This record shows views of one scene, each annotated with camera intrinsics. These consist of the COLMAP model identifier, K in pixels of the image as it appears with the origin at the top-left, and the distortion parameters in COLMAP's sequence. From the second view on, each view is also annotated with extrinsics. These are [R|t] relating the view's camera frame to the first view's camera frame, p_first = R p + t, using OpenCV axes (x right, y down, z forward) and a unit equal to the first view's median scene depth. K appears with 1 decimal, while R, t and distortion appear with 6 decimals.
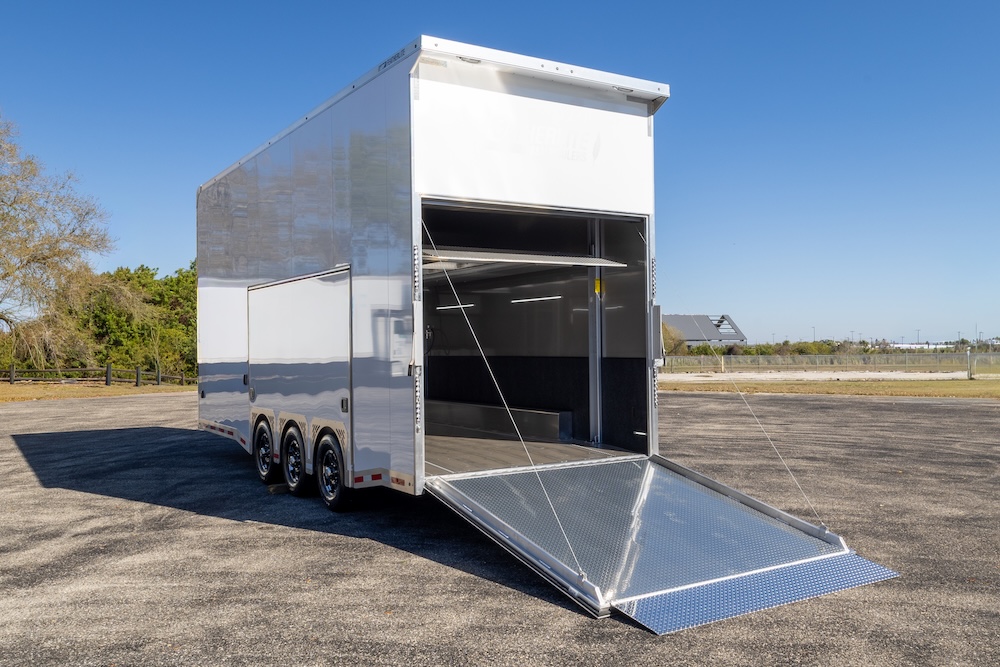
lens RADIAL K [[857.6, 0, 500.0], [0, 857.6, 333.5], [0, 0, 1]] dist [0.021943, -0.001661]
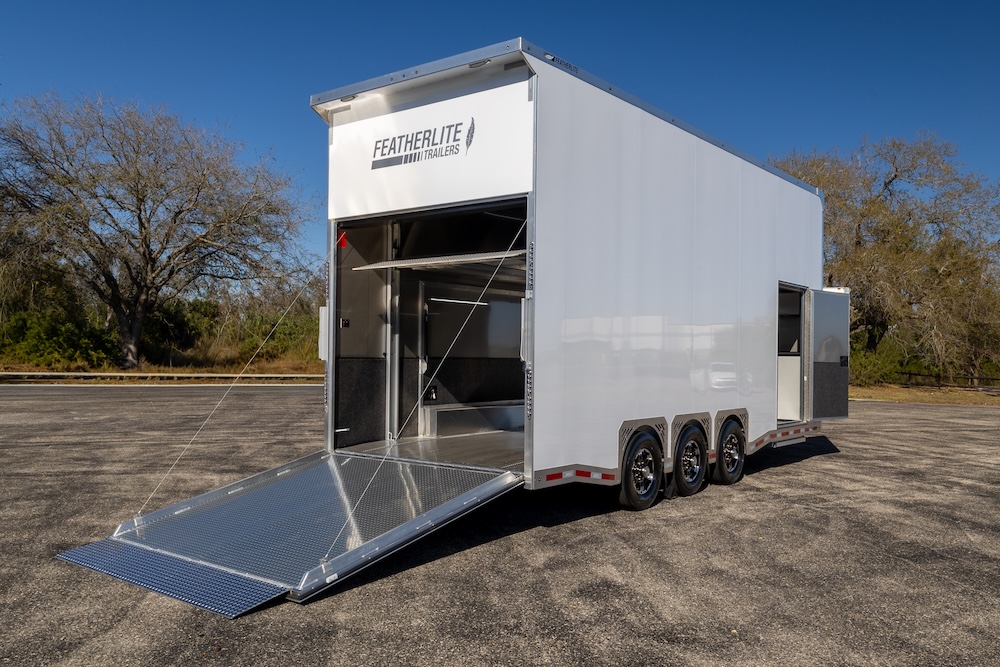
lens RADIAL K [[829.5, 0, 567.9], [0, 829.5, 351.7], [0, 0, 1]] dist [-0.007171, -0.008293]
pose [[0.375642, 0.007224, -0.926737, 1.135687], [-0.003667, 0.999973, 0.006308, 0.017601], [0.926758, 0.001029, 0.375658, 0.864272]]
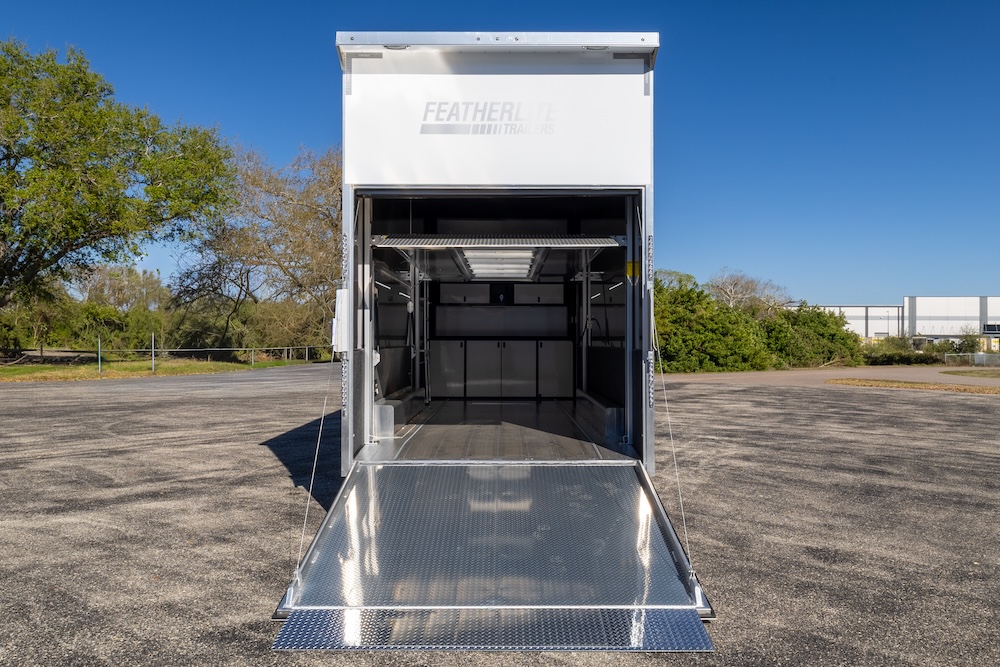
lens RADIAL K [[800.0, 0, 500.0], [0, 800.0, 333.5], [0, 0, 1]] dist [-0.006159, 0.001908]
pose [[0.852682, 0.008511, -0.522362, 0.559606], [-0.002905, 0.999929, 0.011550, 0.003152], [0.522423, -0.008331, 0.852646, 0.272925]]
